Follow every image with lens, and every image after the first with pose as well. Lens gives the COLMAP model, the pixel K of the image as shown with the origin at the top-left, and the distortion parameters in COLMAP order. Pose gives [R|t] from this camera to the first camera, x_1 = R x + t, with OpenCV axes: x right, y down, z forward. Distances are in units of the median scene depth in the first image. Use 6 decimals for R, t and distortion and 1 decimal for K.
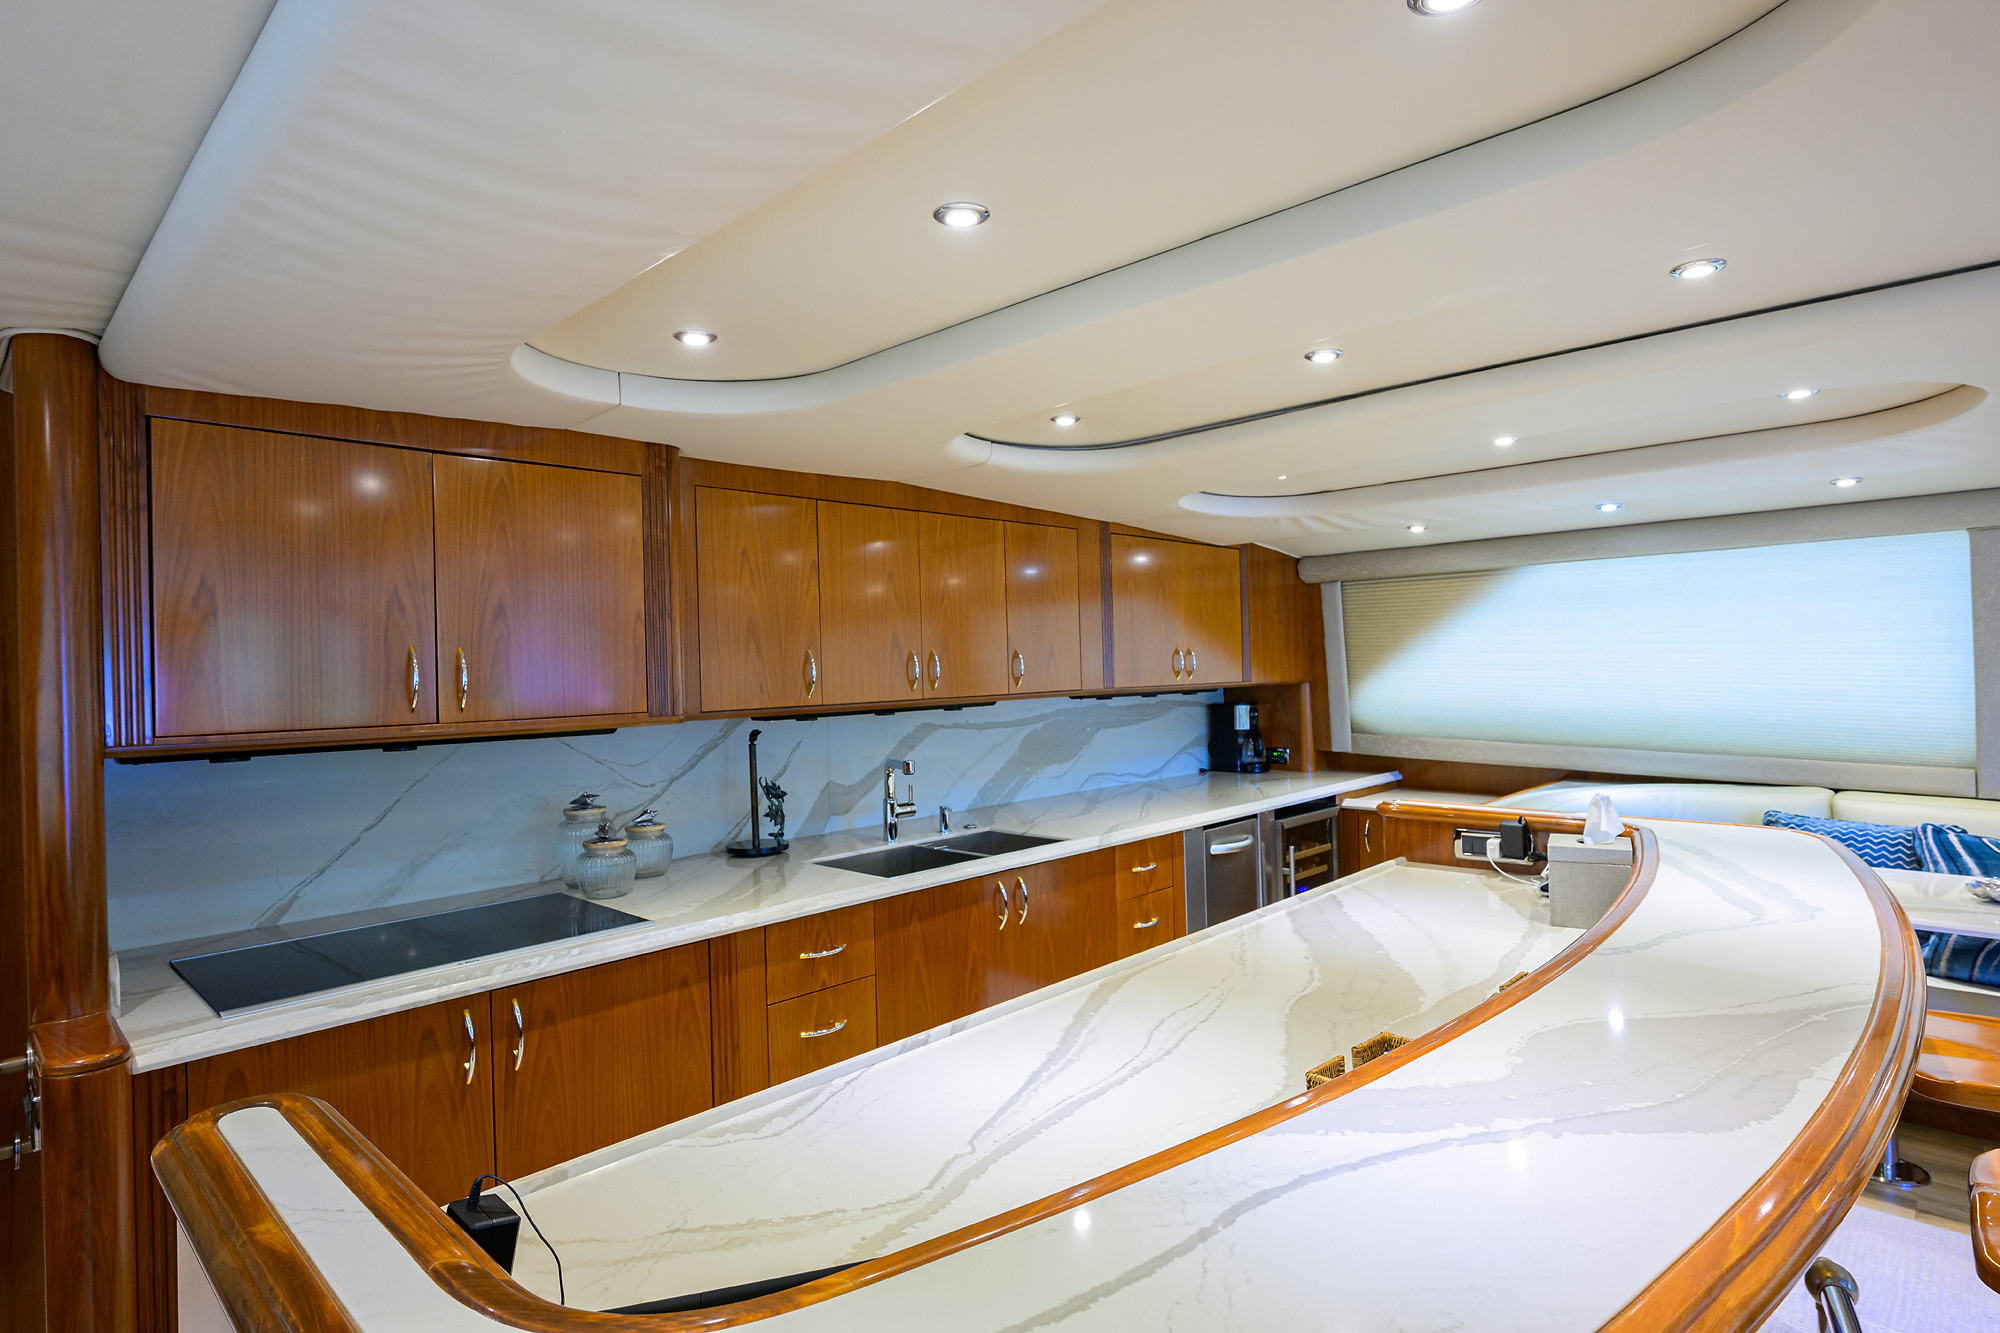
lens RADIAL K [[1037.3, 0, 1002.7], [0, 1037.3, 661.7], [0, 0, 1]] dist [-0.000131, -0.001448]
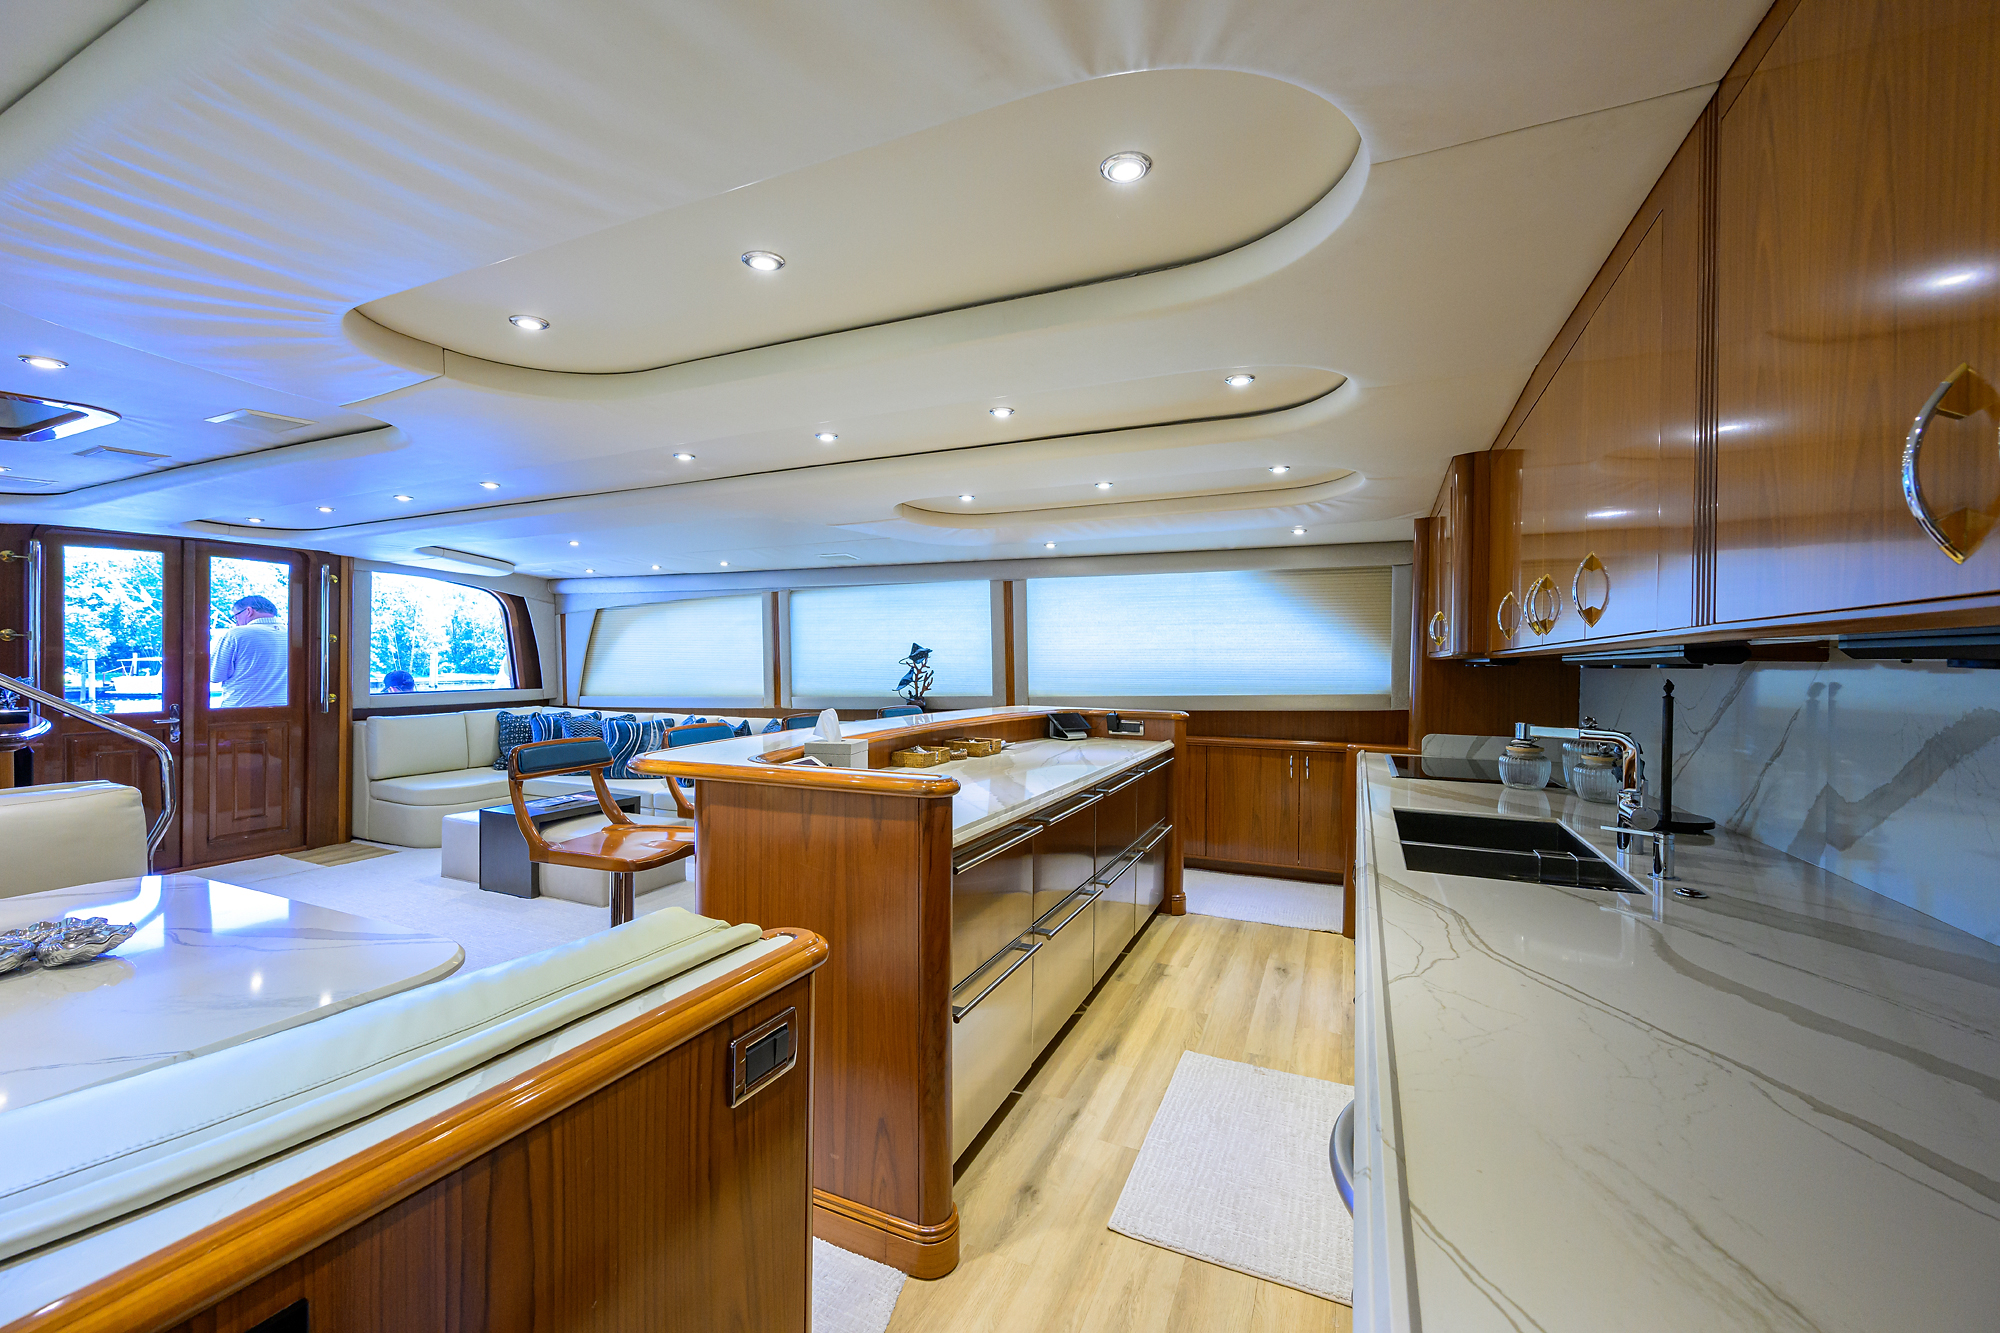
lens RADIAL K [[781.0, 0, 996.4], [0, 781.0, 664.8], [0, 0, 1]] dist [-0.001899, 0.000457]
pose [[-0.944593, 0.019190, -0.327682, 0.426864], [0.017436, 0.999814, 0.008288, 0.035106], [0.327780, 0.002115, -0.944752, 1.270197]]
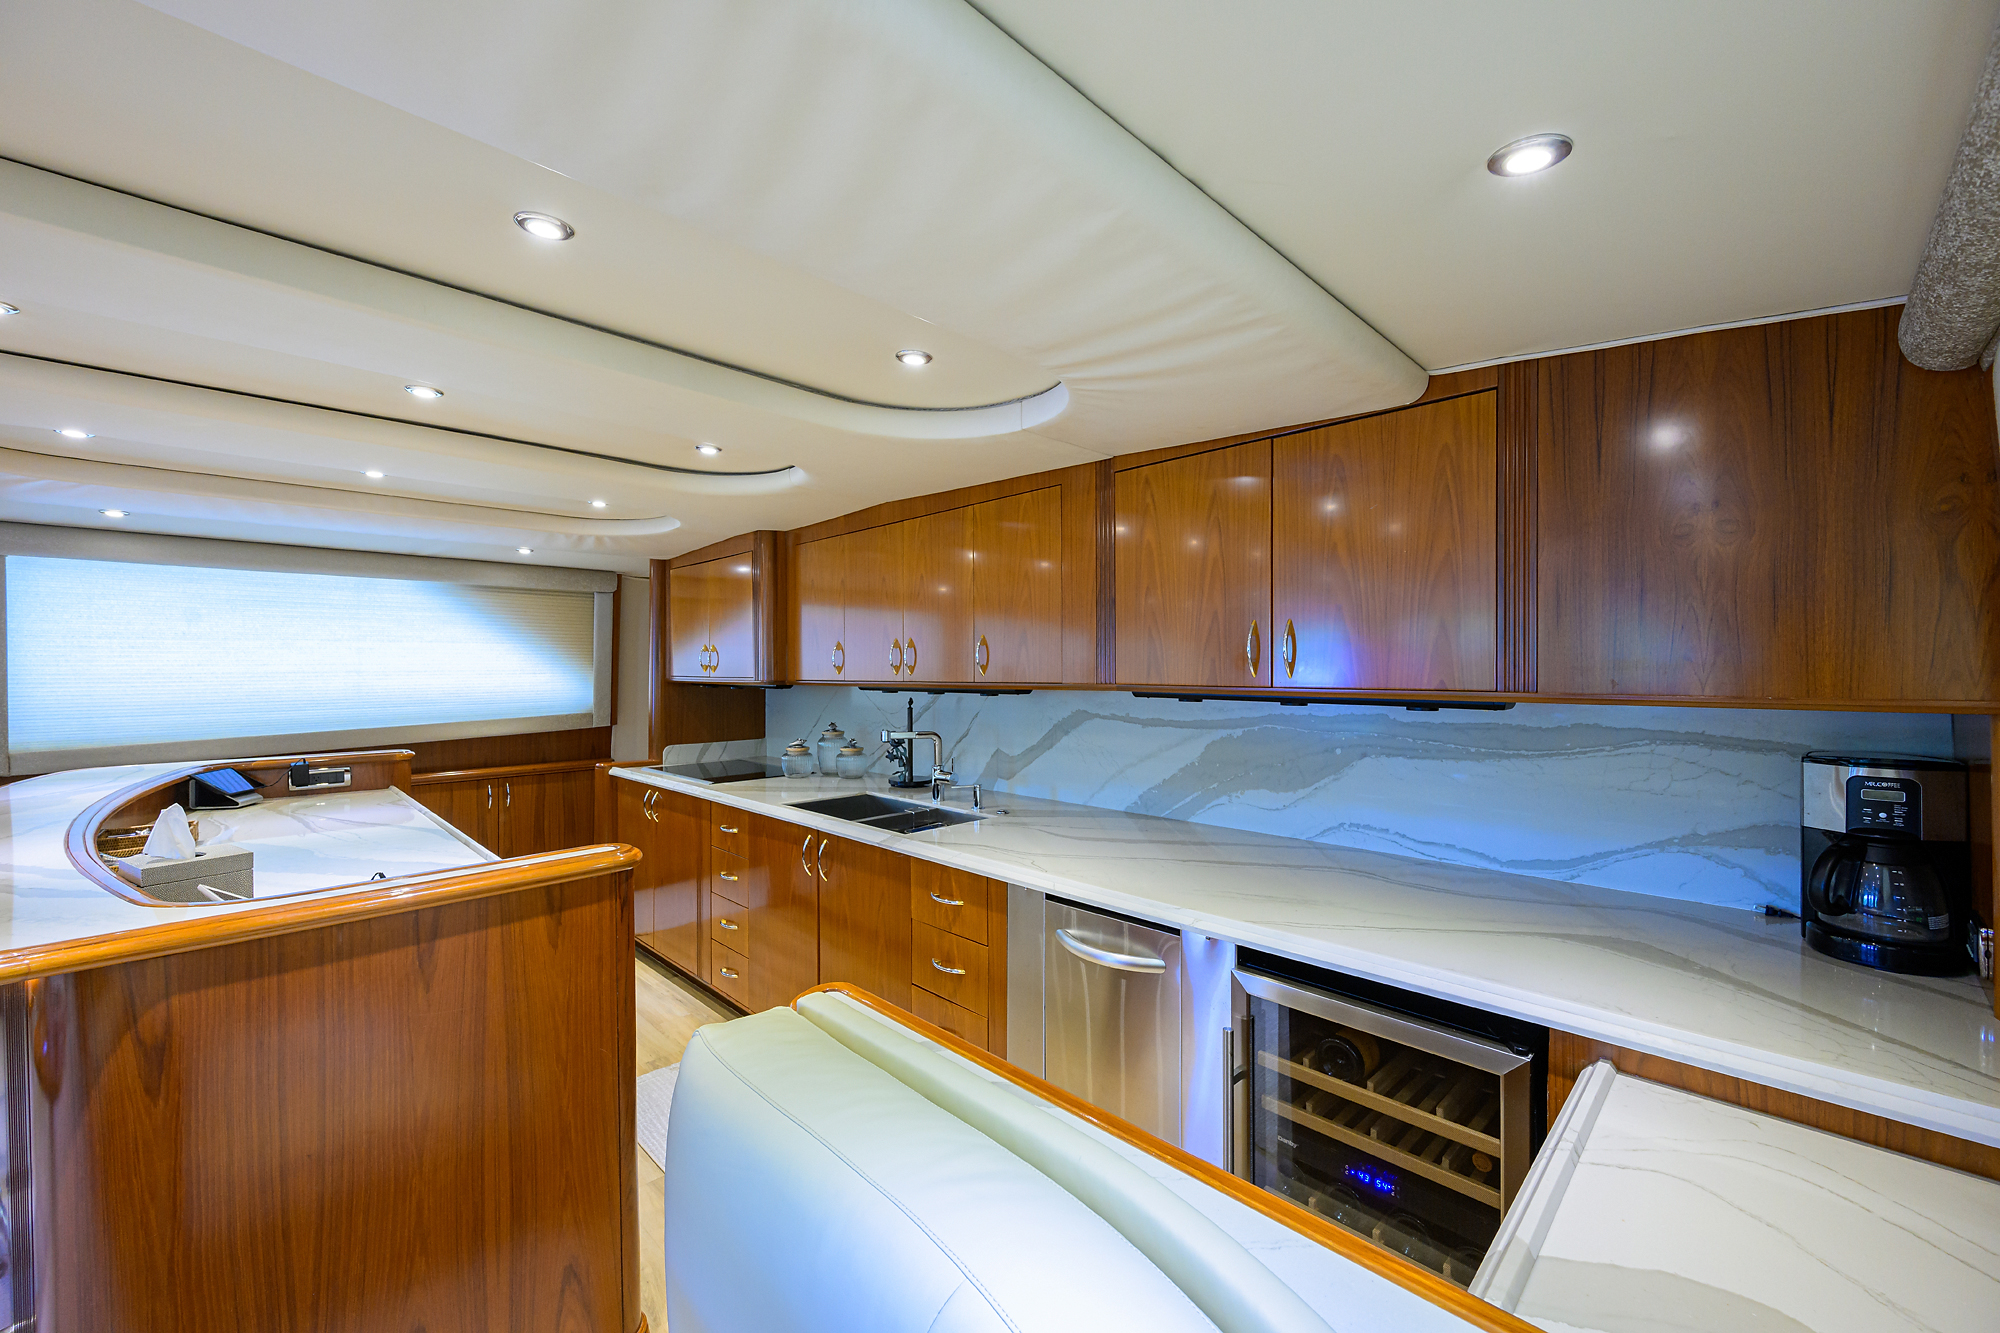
lens RADIAL K [[782.2, 0, 1003.0], [0, 782.2, 664.6], [0, 0, 1]] dist [-0.000828, -0.000187]
pose [[-0.022688, 0.021544, -0.999510, 0.730923], [0.008073, 0.999739, 0.021365, -0.000535], [0.999710, -0.007584, -0.022856, 1.031528]]
